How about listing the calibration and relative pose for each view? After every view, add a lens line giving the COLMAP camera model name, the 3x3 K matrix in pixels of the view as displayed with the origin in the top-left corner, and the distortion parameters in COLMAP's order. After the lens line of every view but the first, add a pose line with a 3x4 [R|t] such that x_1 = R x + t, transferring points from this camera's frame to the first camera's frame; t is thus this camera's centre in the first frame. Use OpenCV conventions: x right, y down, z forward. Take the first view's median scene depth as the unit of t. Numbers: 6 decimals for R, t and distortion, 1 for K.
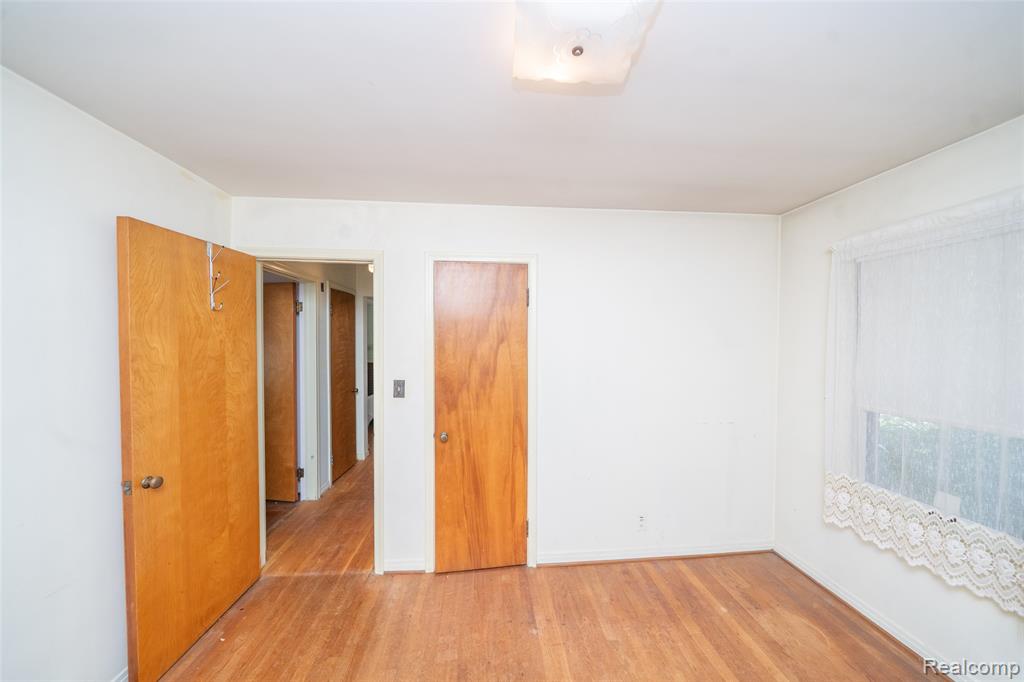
lens RADIAL K [[355.1, 0, 515.0], [0, 355.1, 347.7], [0, 0, 1]] dist [-0.001299, -0.000195]
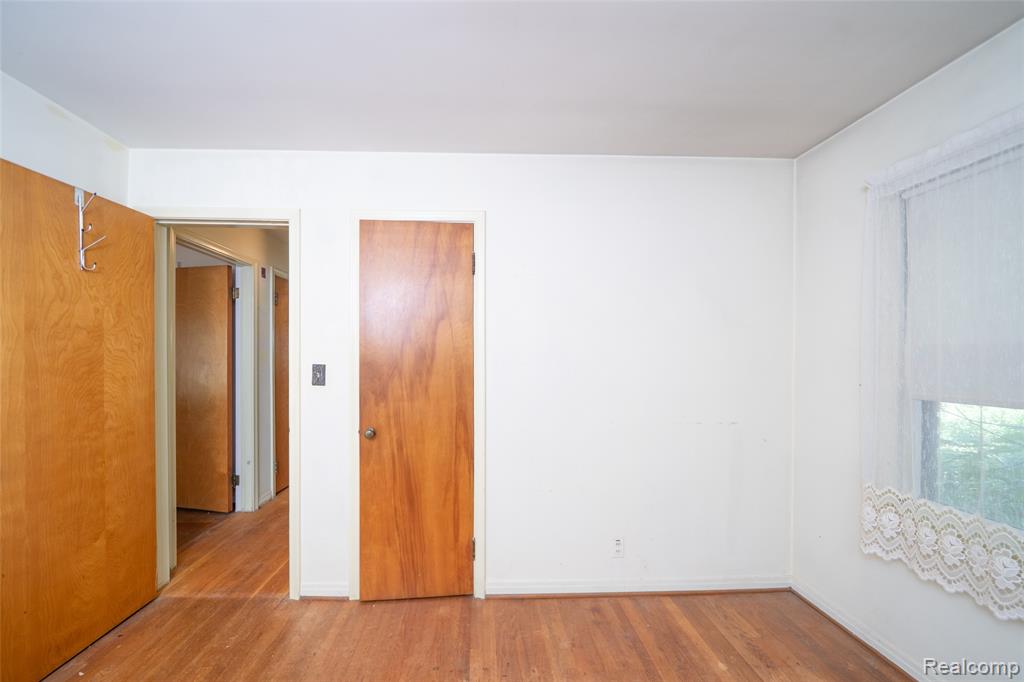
lens RADIAL K [[368.6, 0, 490.7], [0, 368.6, 358.2], [0, 0, 1]] dist [-0.002054, 0.000109]
pose [[0.998317, 0.002750, -0.057932, 0.128048], [-0.003926, 0.999788, -0.020198, 0.094486], [0.057865, 0.020391, 0.998116, 0.163482]]
